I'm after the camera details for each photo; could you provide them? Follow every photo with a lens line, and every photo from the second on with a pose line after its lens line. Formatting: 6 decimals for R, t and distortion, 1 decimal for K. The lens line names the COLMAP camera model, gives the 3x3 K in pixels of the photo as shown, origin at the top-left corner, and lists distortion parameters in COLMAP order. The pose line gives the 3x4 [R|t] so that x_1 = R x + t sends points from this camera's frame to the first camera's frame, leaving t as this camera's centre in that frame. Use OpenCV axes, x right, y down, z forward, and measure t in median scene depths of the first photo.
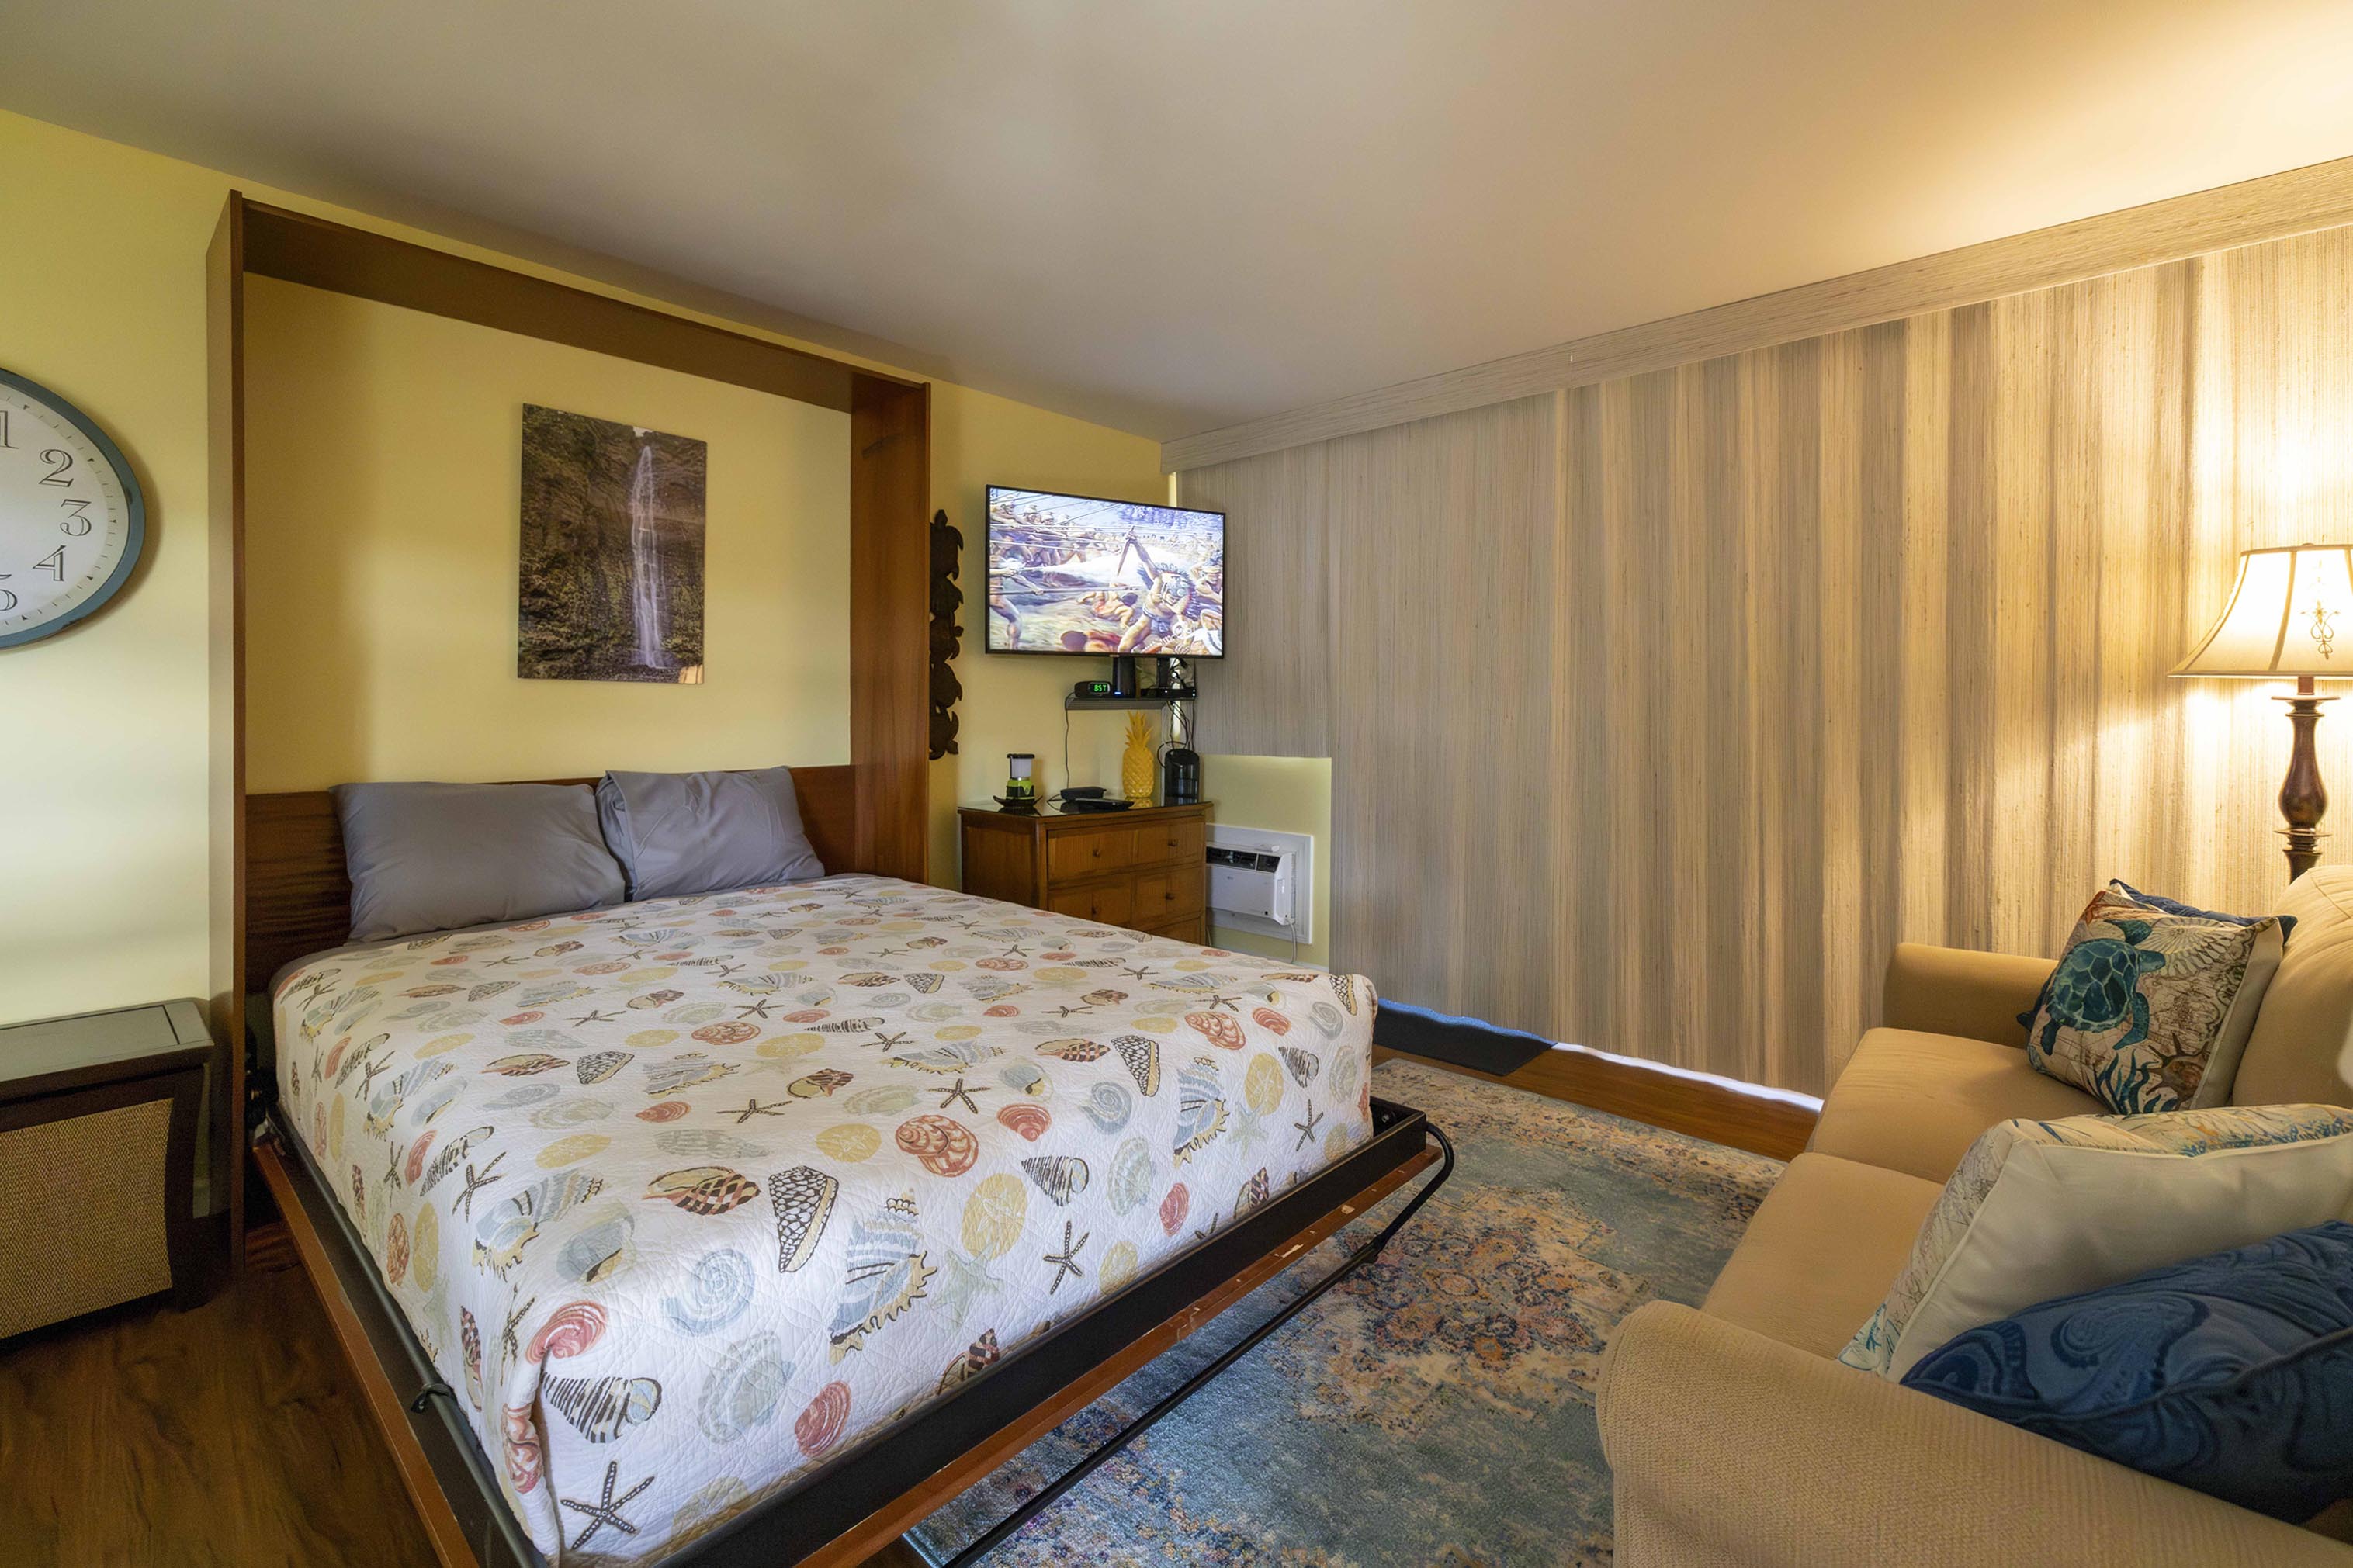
lens RADIAL K [[1013.1, 0, 1181.8], [0, 1013.1, 719.7], [0, 0, 1]] dist [0.001479, 0.000210]
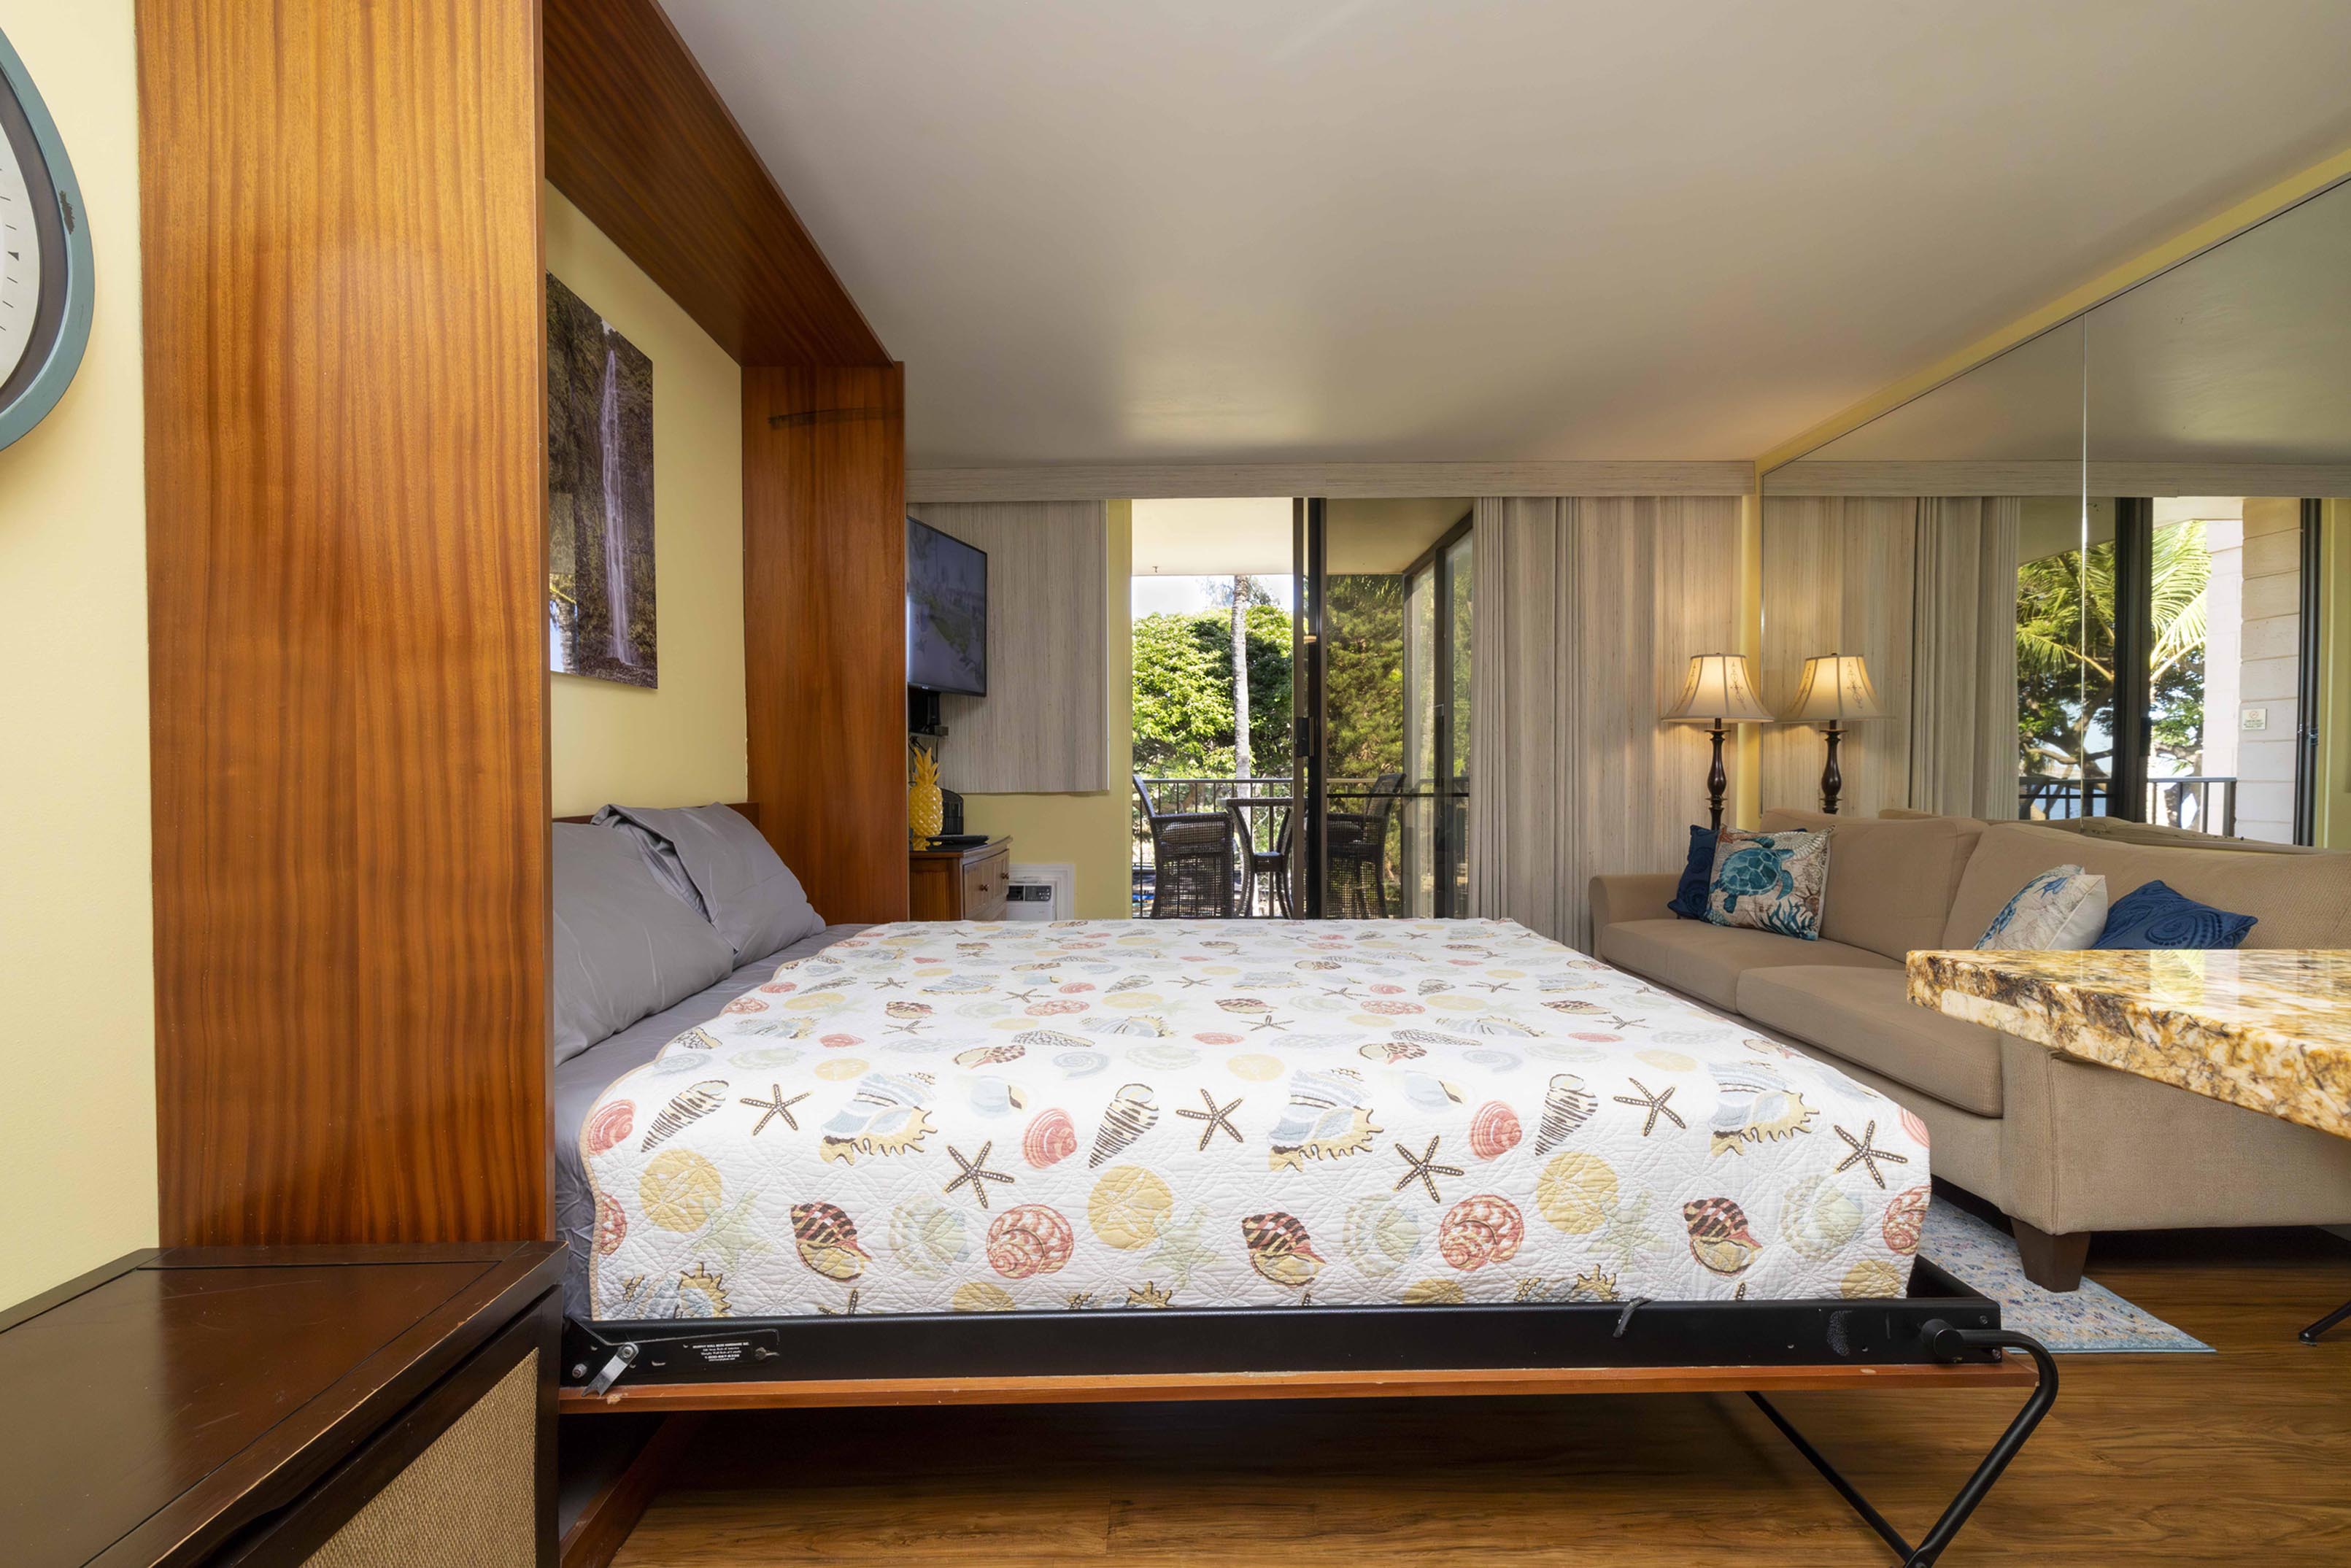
lens RADIAL K [[998.8, 0, 1163.9], [0, 998.8, 792.5], [0, 0, 1]] dist [-0.000605, 0.000008]
pose [[0.731852, -0.024070, 0.681038, -1.087172], [0.018354, 0.999710, 0.015610, 0.054225], [-0.681216, 0.001075, 0.732082, 0.333956]]
